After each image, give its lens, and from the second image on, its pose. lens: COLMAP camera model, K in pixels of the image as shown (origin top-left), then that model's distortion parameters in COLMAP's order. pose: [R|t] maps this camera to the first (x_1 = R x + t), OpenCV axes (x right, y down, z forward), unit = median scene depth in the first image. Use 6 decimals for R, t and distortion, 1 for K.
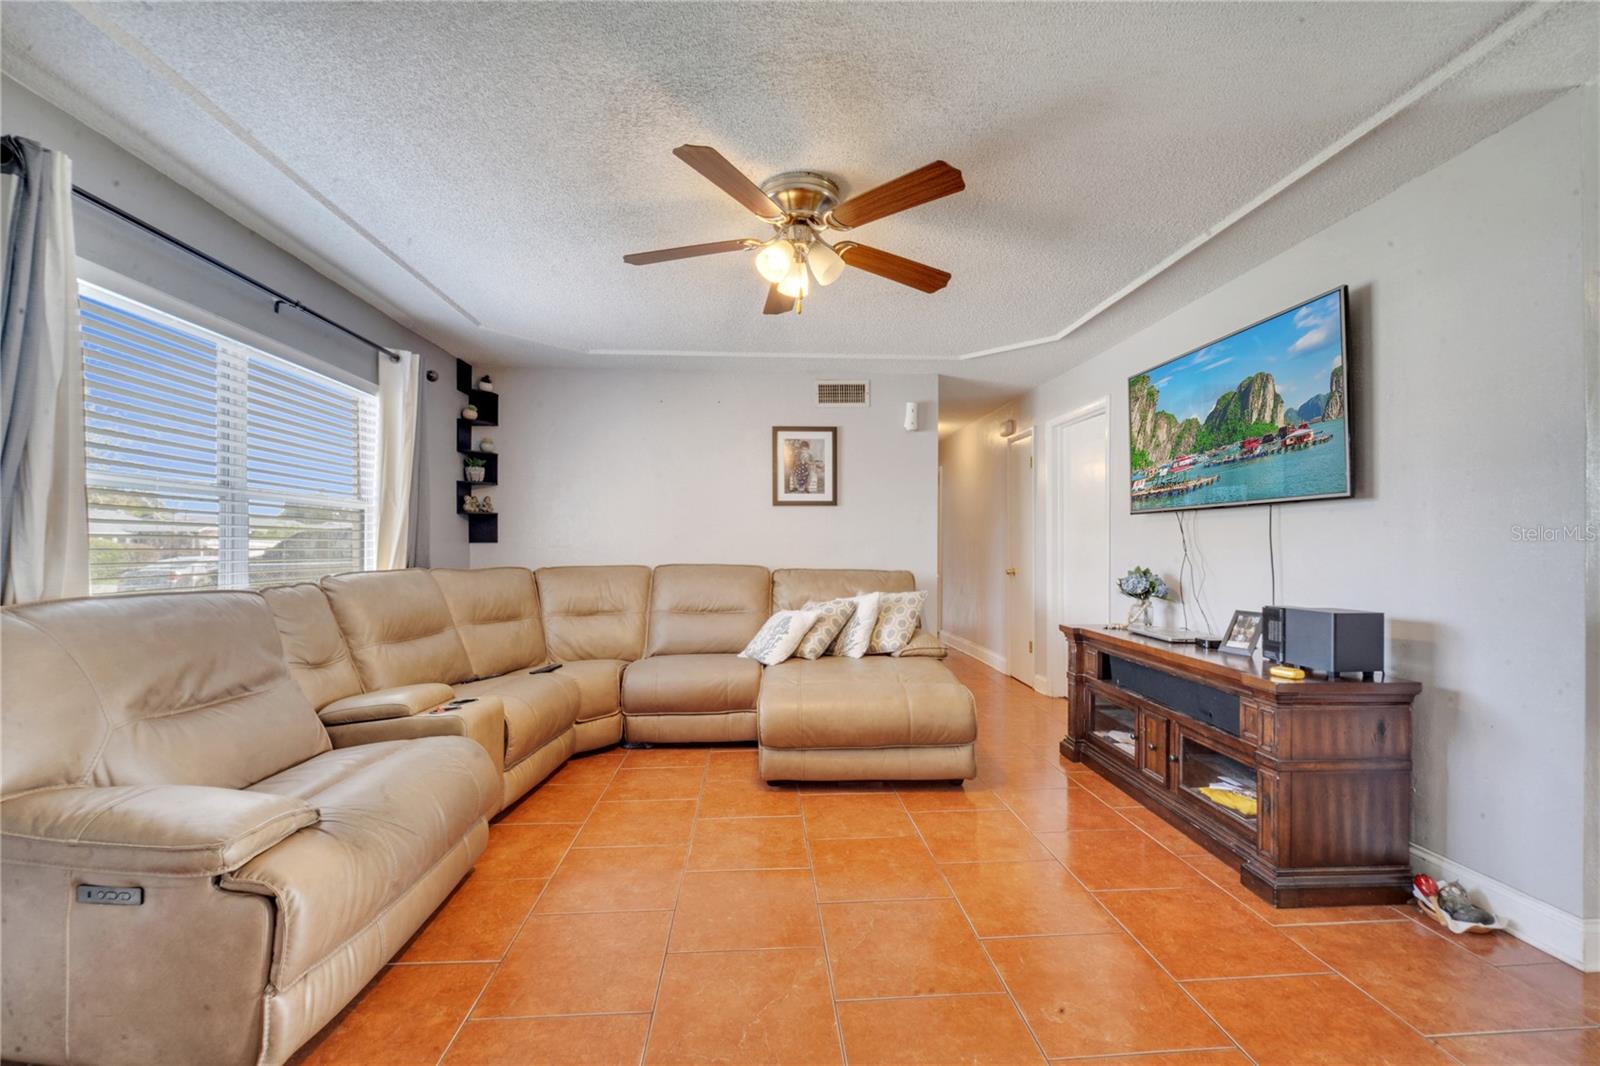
lens RADIAL K [[653.7, 0, 800.4], [0, 653.7, 548.1], [0, 0, 1]] dist [0.001713, -0.000720]
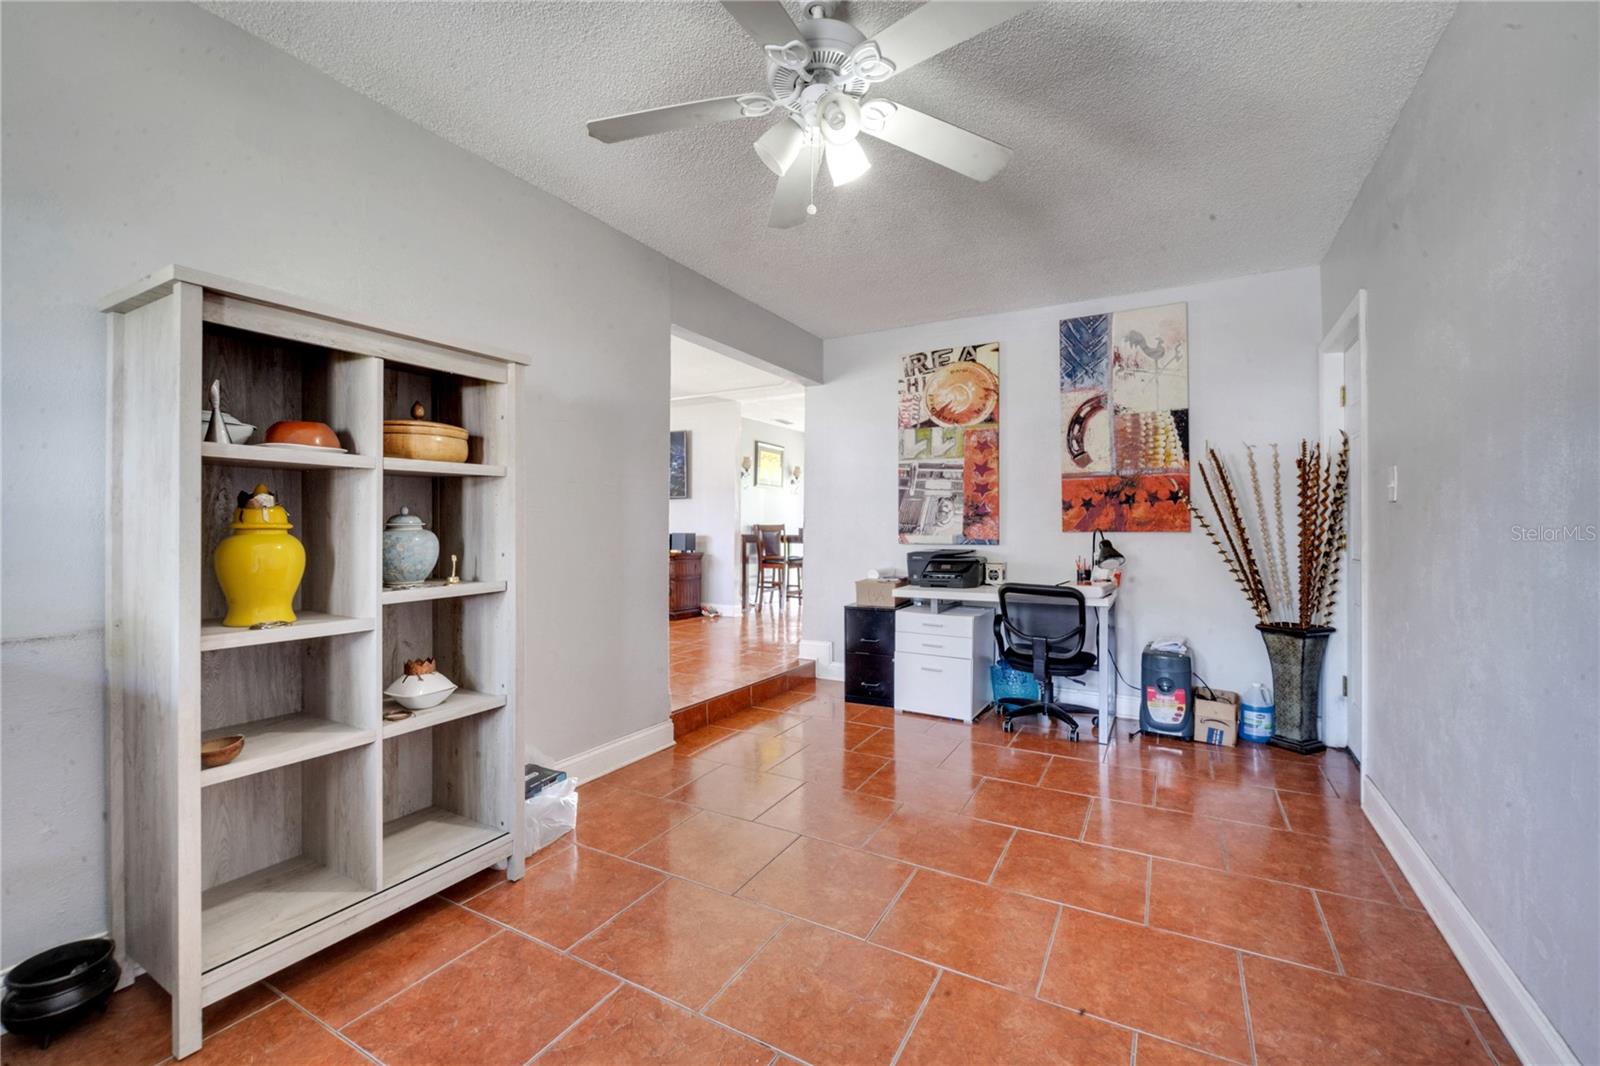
lens RADIAL K [[666.2, 0, 819.6], [0, 666.2, 529.9], [0, 0, 1]] dist [-0.001233, -0.000262]
pose [[0.542196, -0.001222, 0.840251, -0.948316], [0.002738, 0.999996, -0.000313, 0.047722], [-0.840247, 0.002470, 0.542198, -0.807248]]
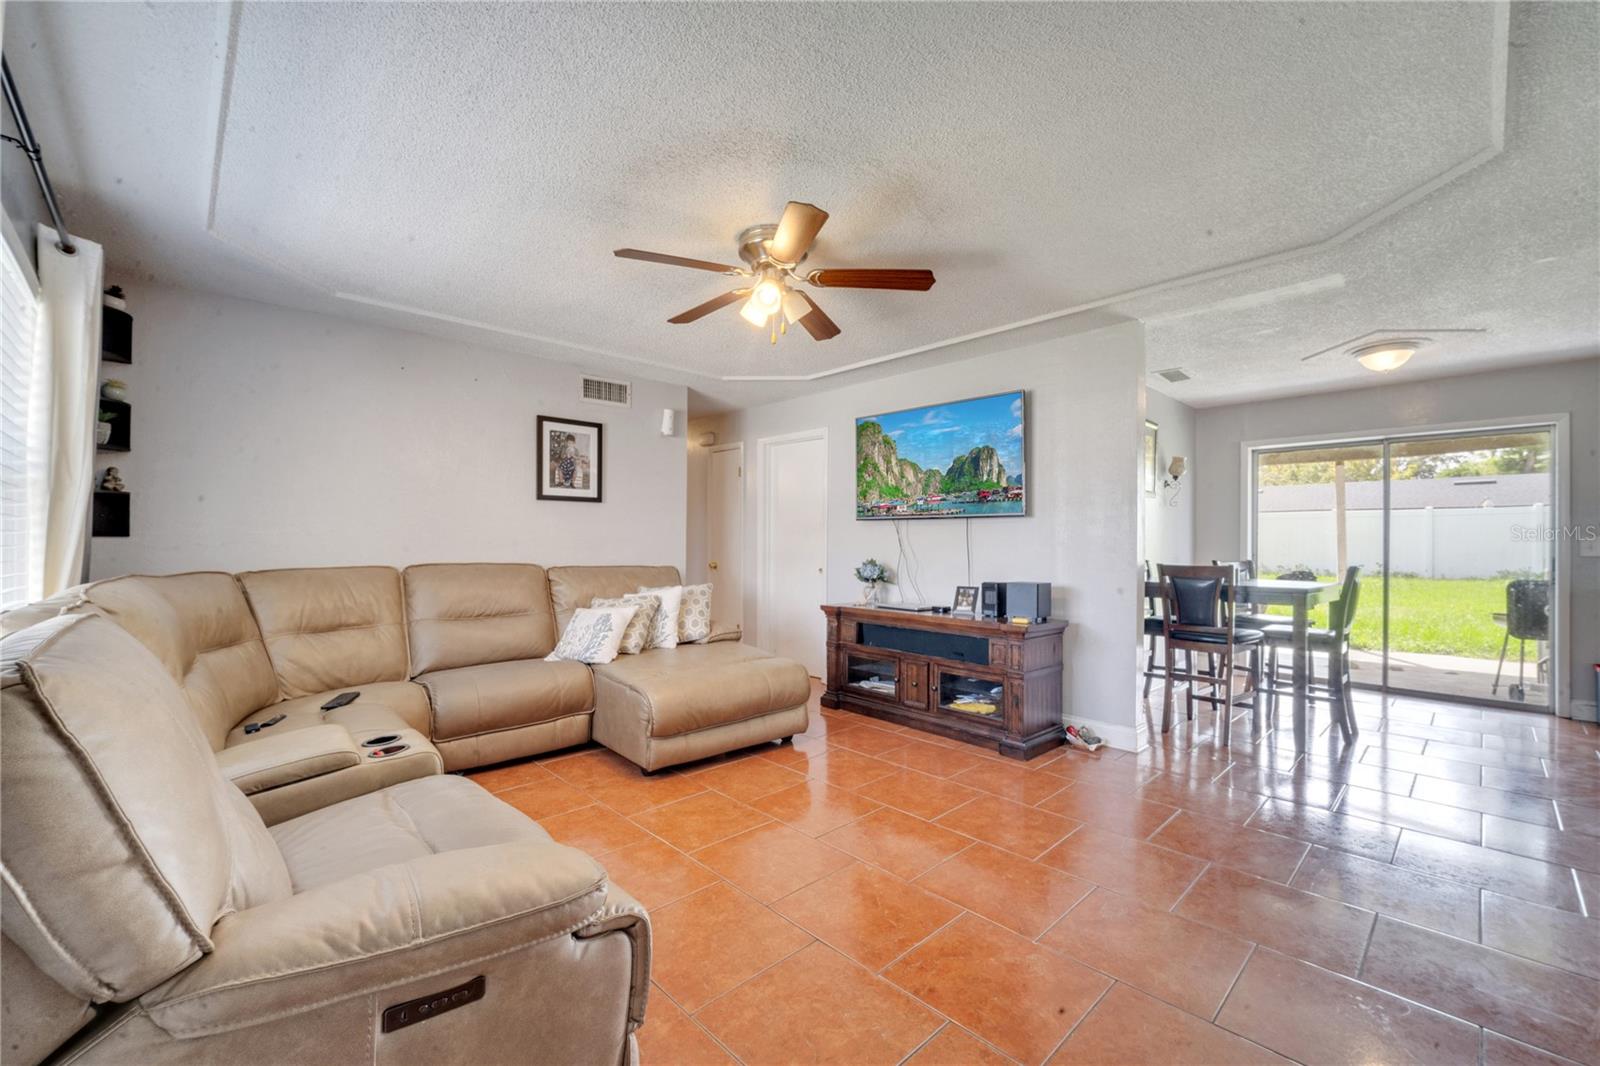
lens RADIAL K [[648.7, 0, 799.6], [0, 648.7, 543.0], [0, 0, 1]] dist [0.009603, -0.000222]
pose [[0.770889, 0.002287, 0.636965, -0.424369], [-0.001513, 0.999997, -0.001759, -0.001768], [-0.636967, 0.000392, 0.770891, 0.049234]]
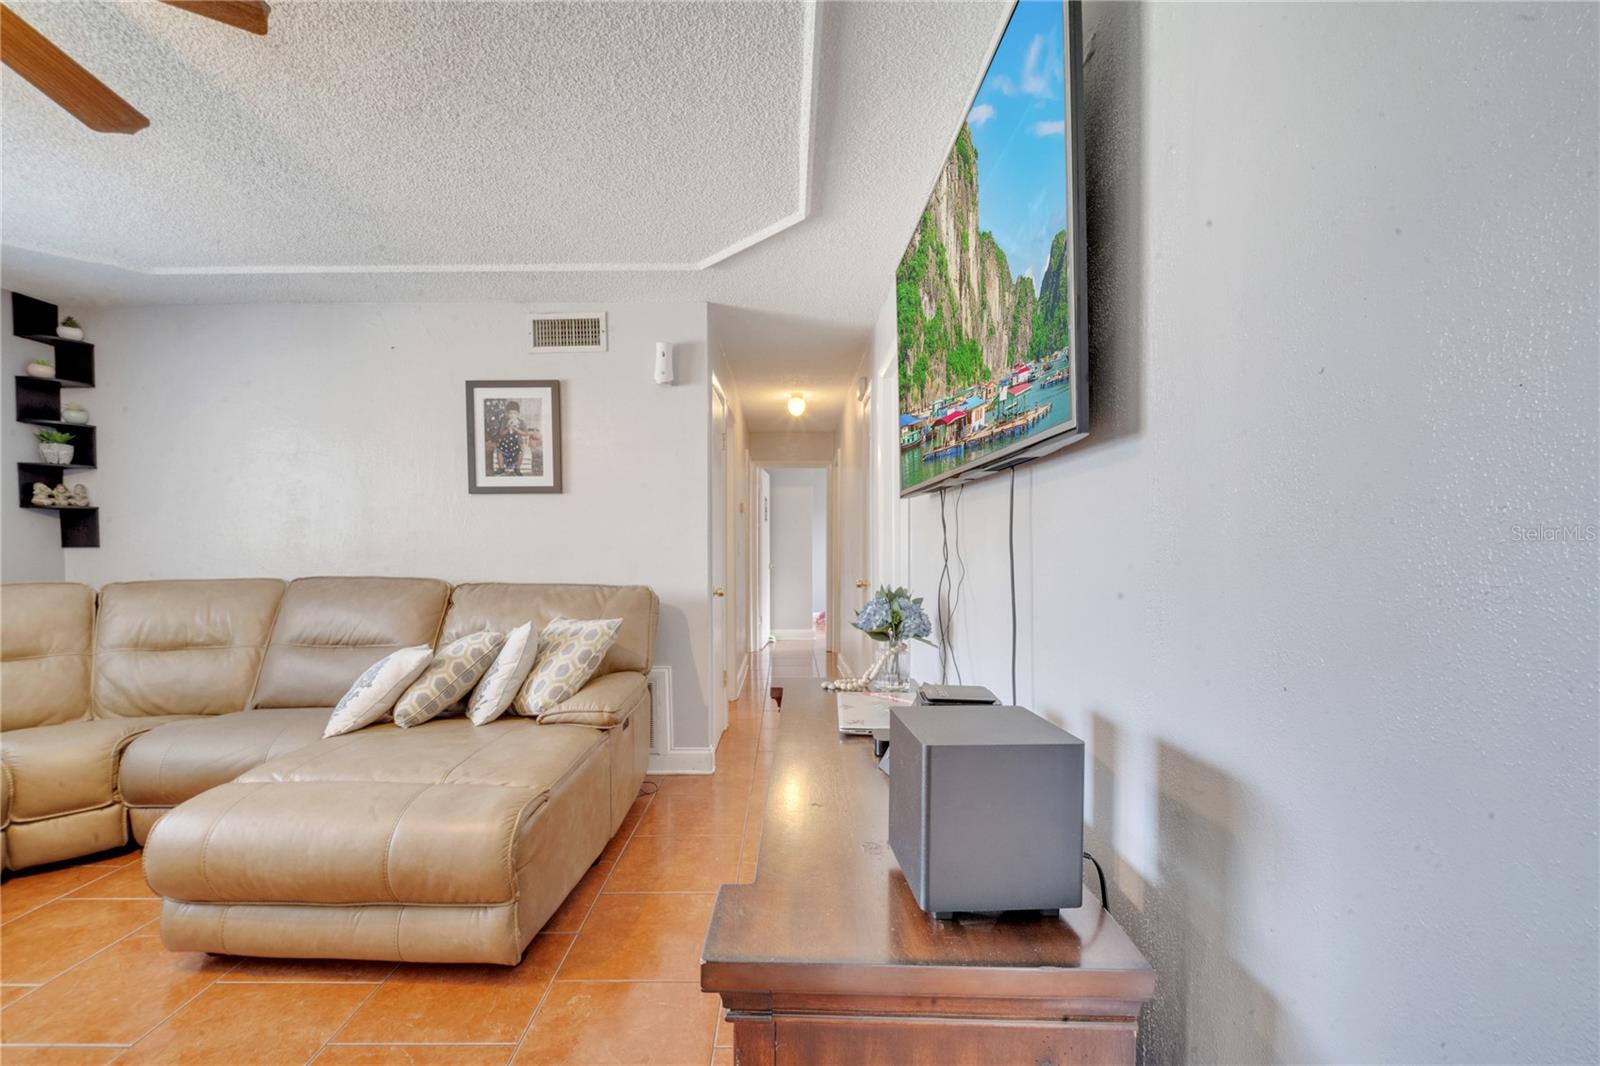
lens RADIAL K [[681.2, 0, 780.4], [0, 681.2, 560.6], [0, 0, 1]] dist [-0.001320, -0.000219]
pose [[0.996600, -0.002795, -0.082342, 0.435458], [0.004174, 0.999854, 0.016575, -0.003611], [0.082284, -0.016863, 0.996466, 0.354001]]
